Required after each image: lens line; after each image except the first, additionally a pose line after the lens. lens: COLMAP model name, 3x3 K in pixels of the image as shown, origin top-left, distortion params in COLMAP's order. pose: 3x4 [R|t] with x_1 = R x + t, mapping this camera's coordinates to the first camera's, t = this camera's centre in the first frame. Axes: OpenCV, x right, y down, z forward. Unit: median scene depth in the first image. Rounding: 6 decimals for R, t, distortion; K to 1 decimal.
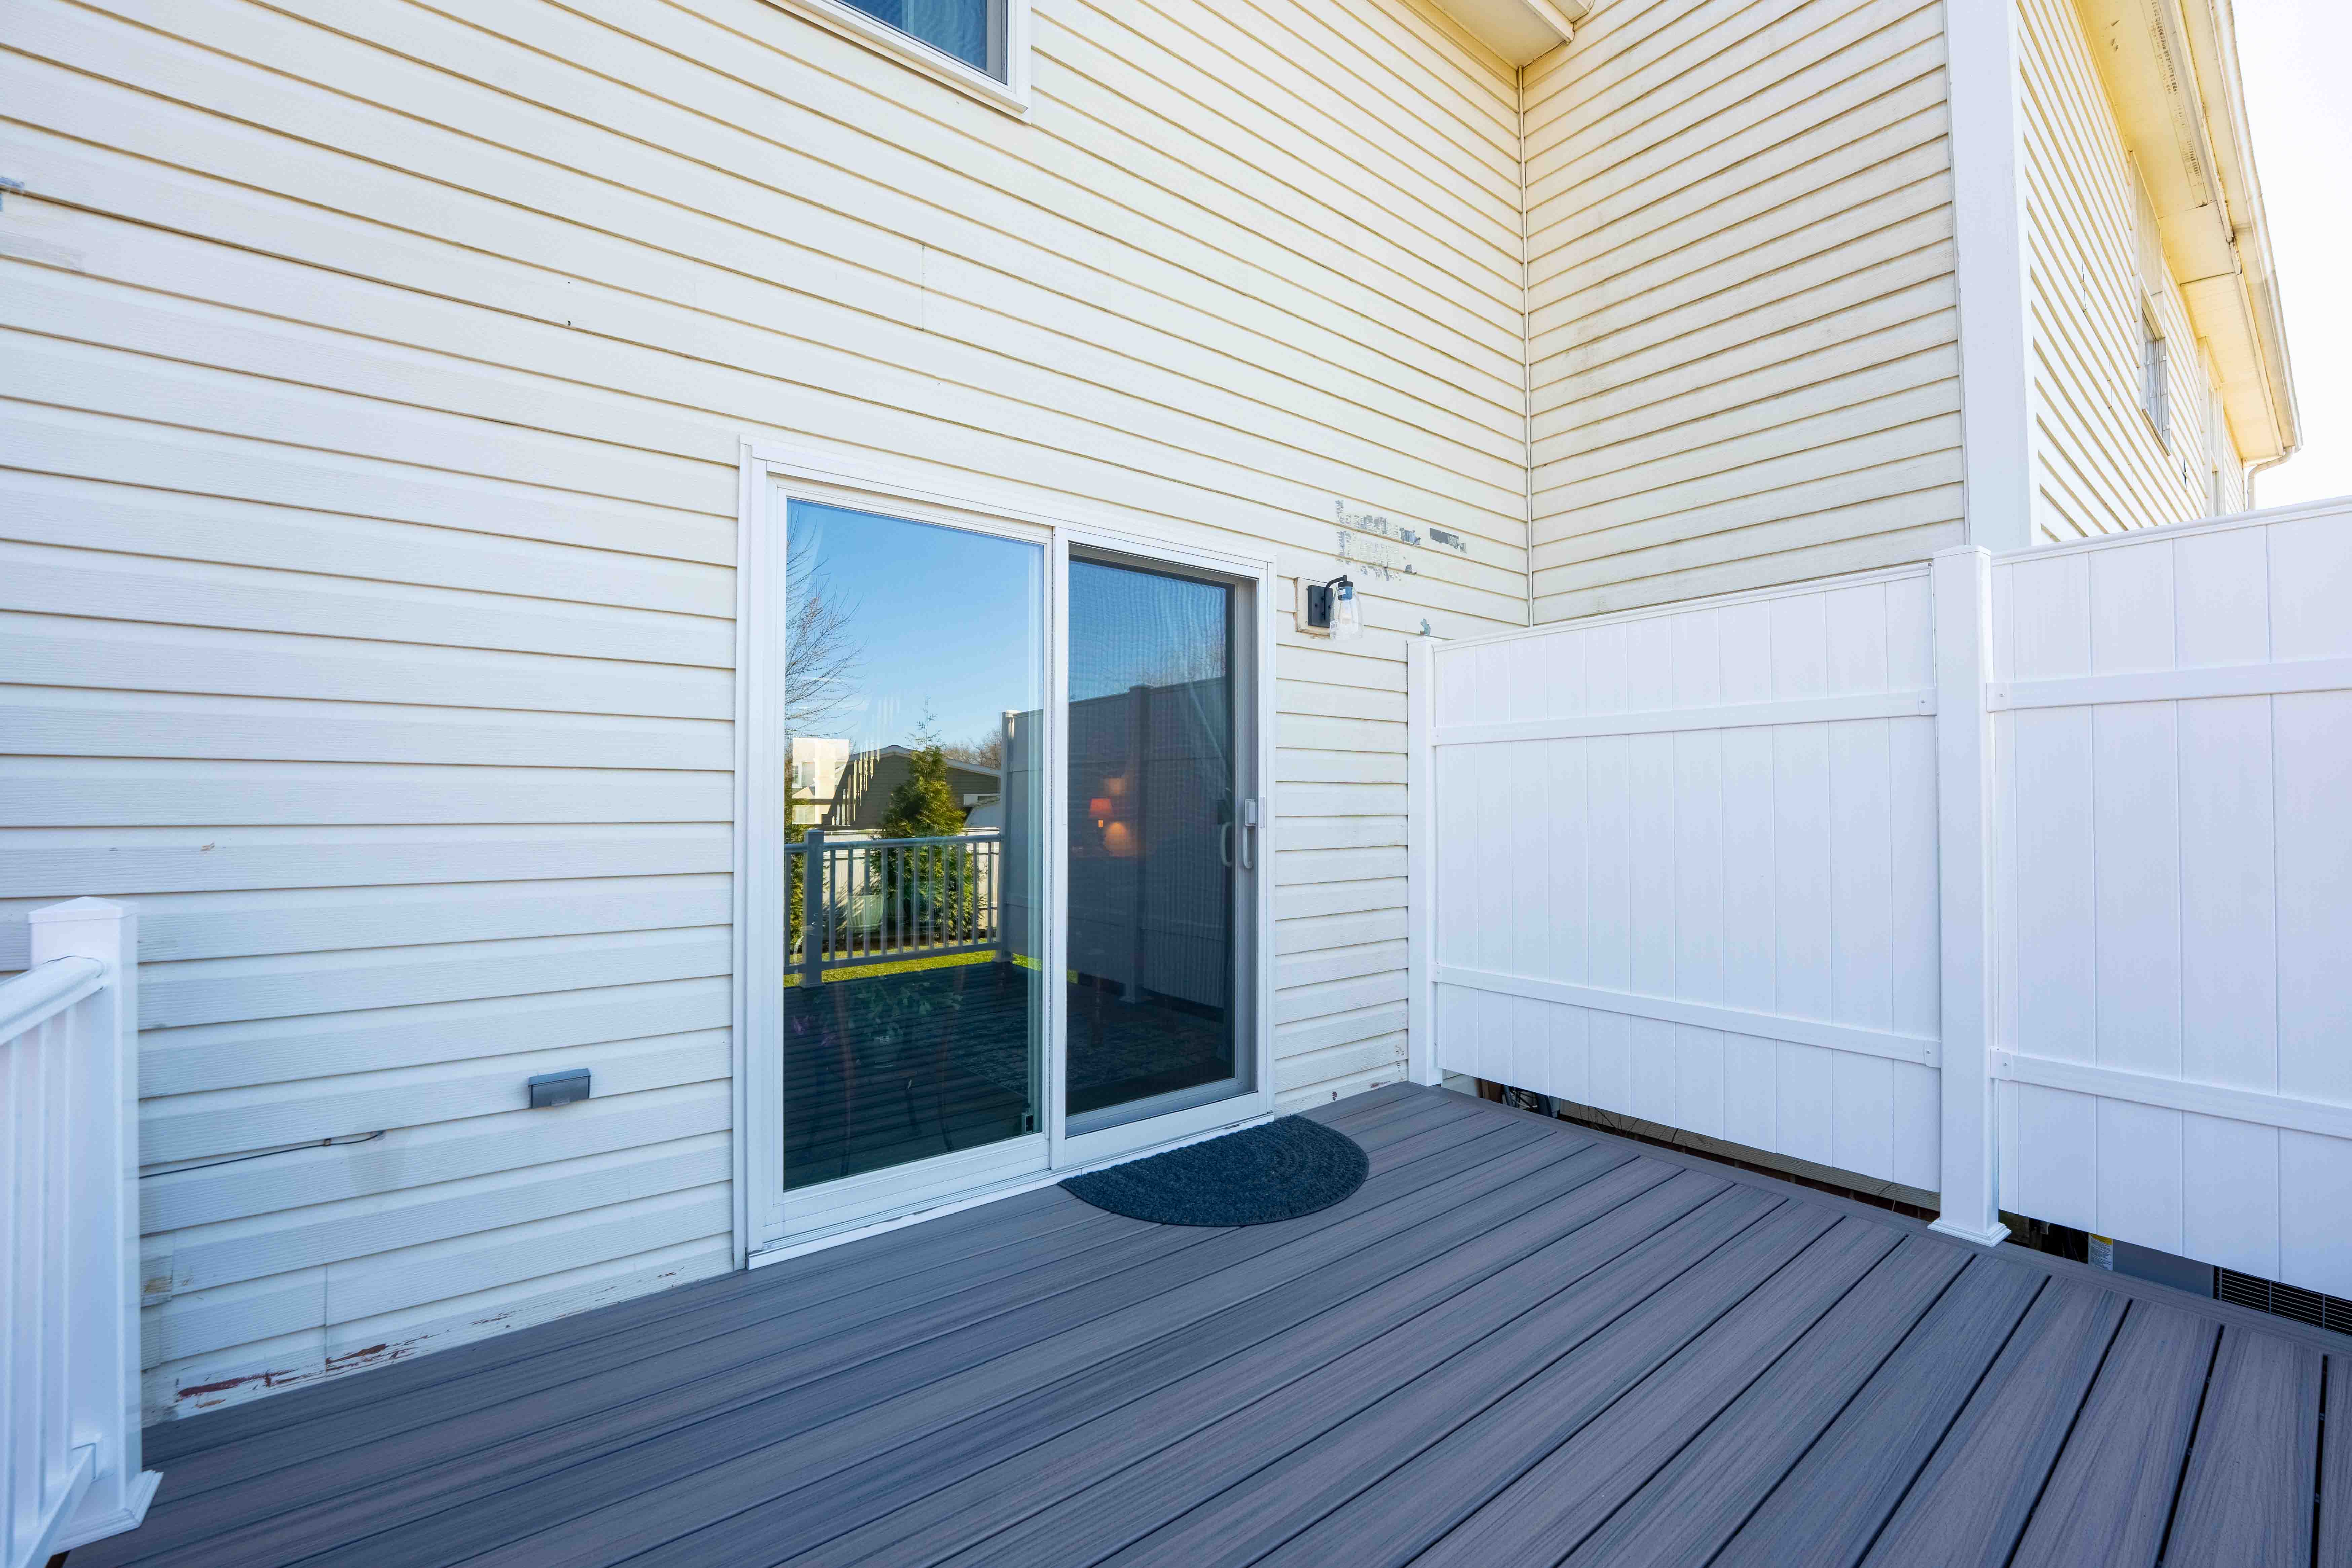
lens RADIAL K [[942.2, 0, 1168.4], [0, 942.2, 792.6], [0, 0, 1]] dist [-0.002365, -0.000193]
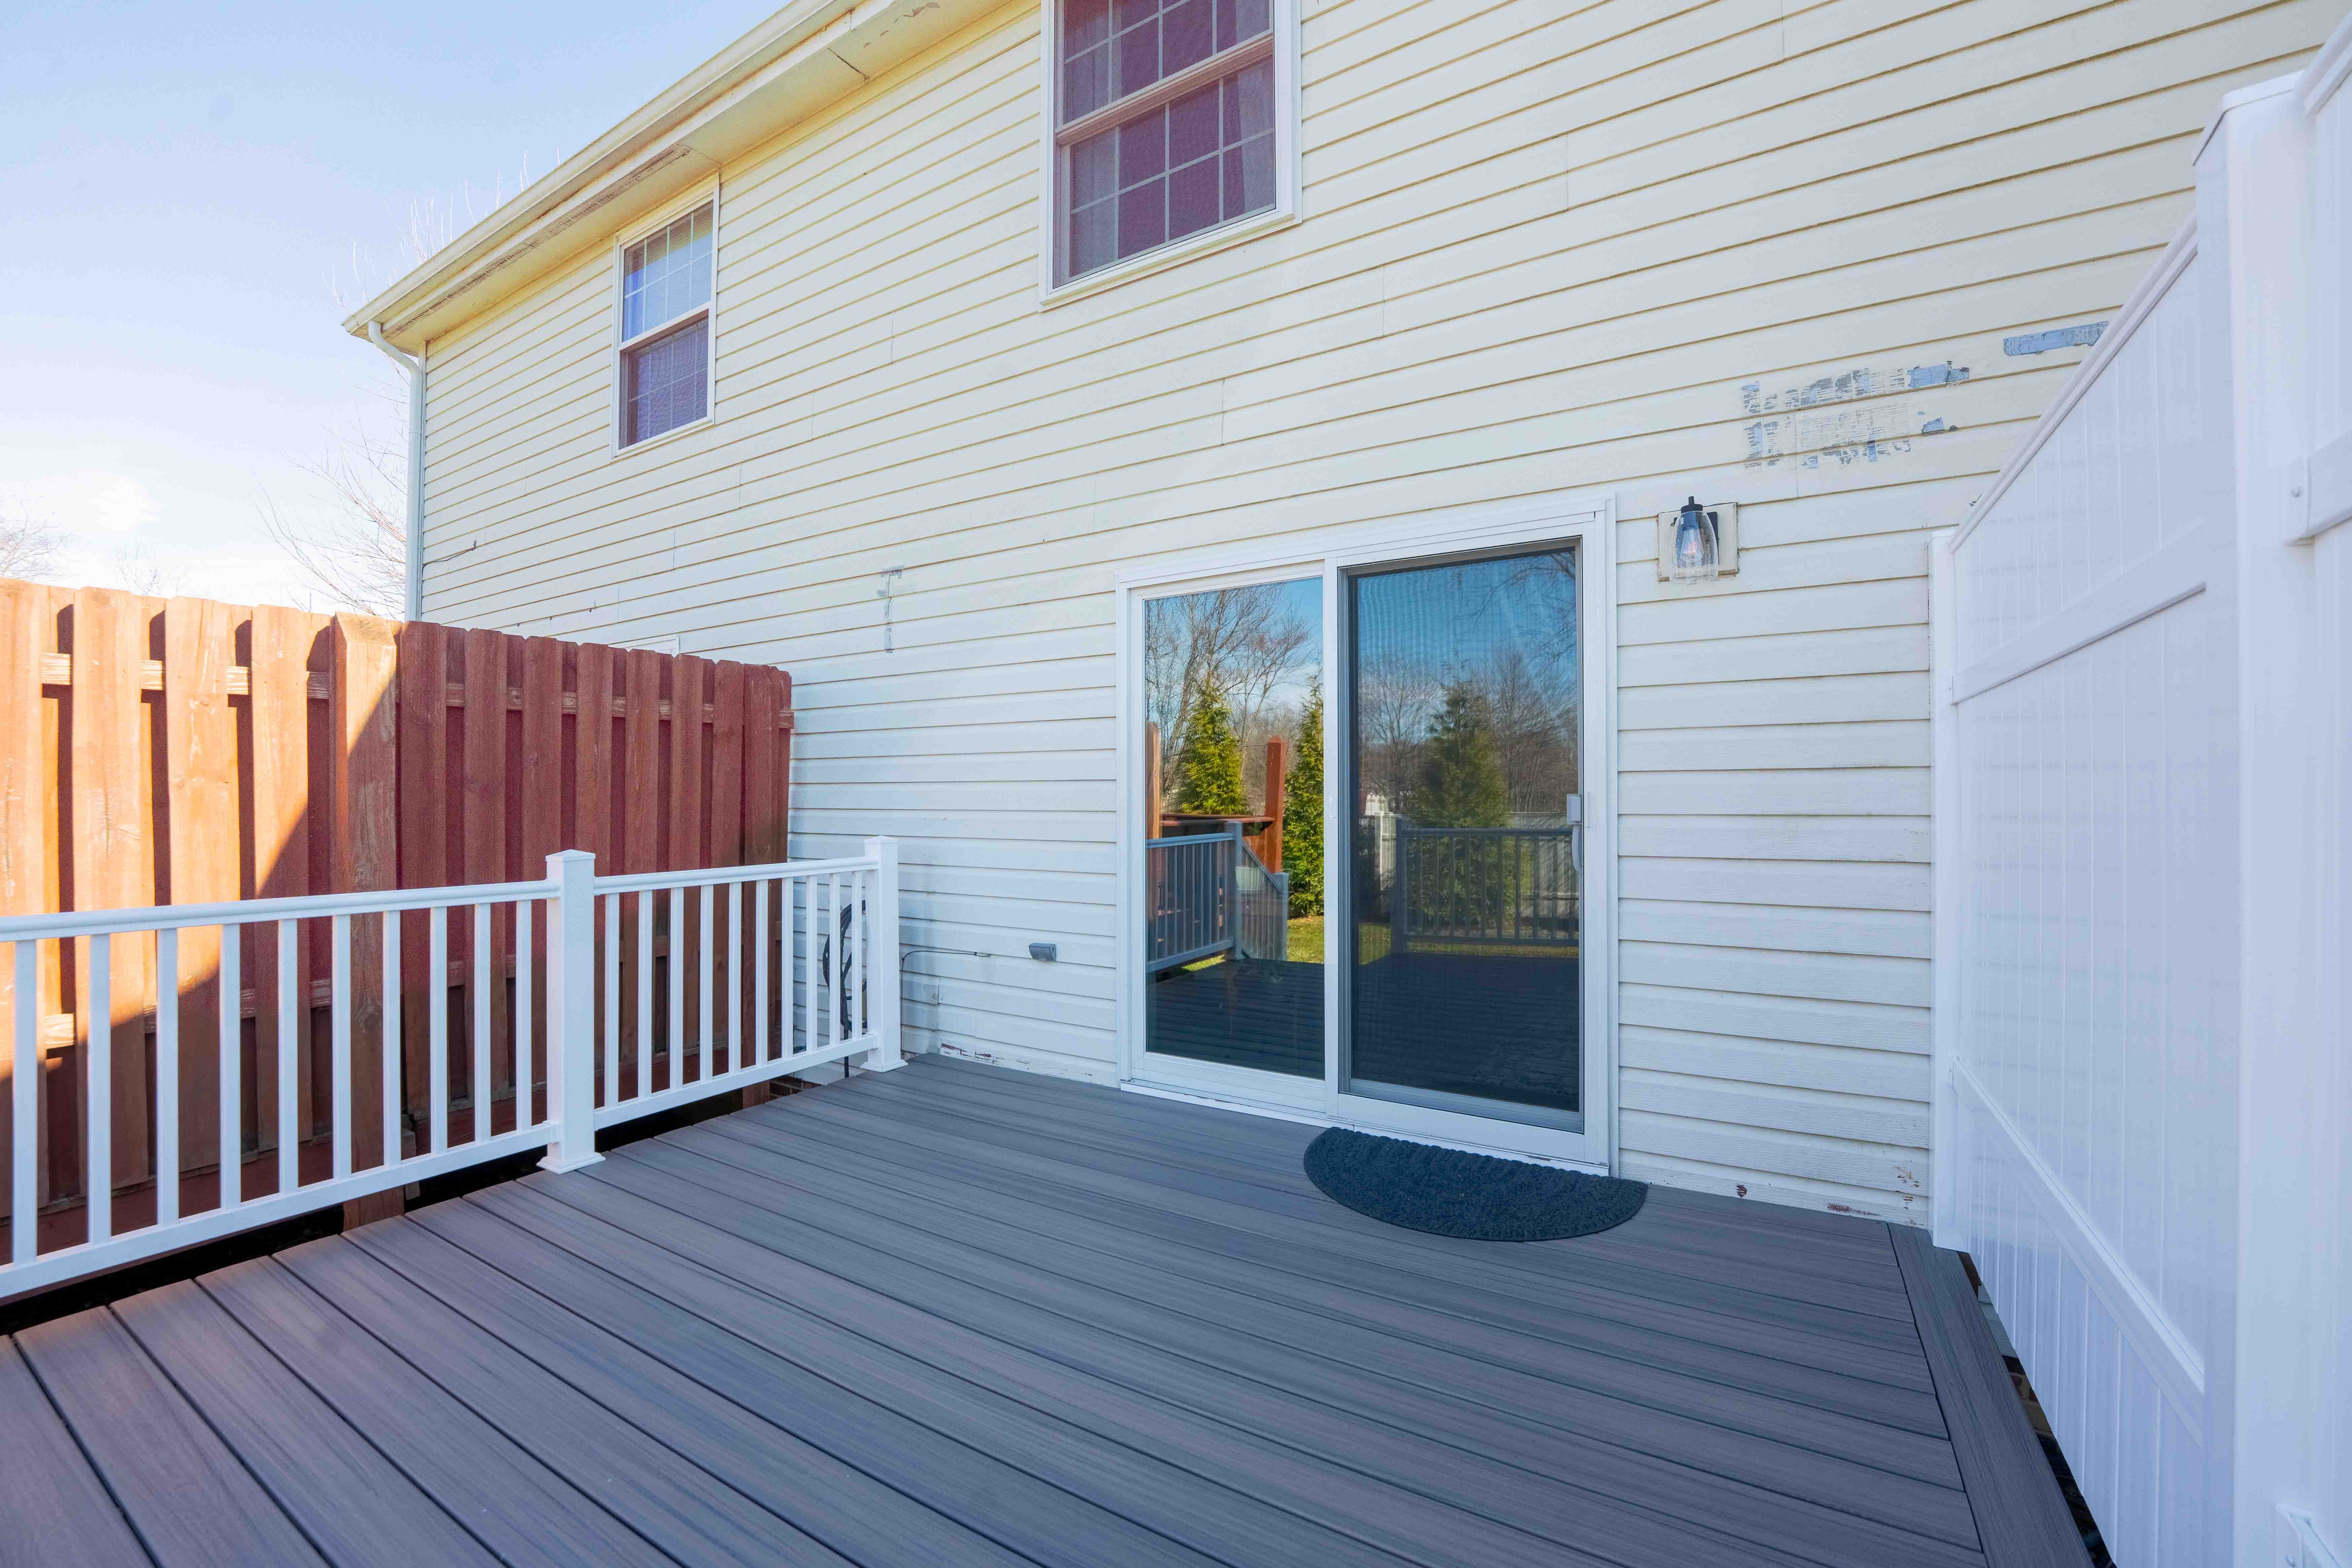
lens RADIAL K [[938.9, 0, 1176.0], [0, 938.9, 784.0], [0, 0, 1]] dist [0.000405, -0.000316]
pose [[0.386803, -0.010514, -0.922102, 0.831332], [0.018419, 0.999824, -0.003674, -0.005713], [0.921978, -0.015563, 0.386929, 0.369573]]
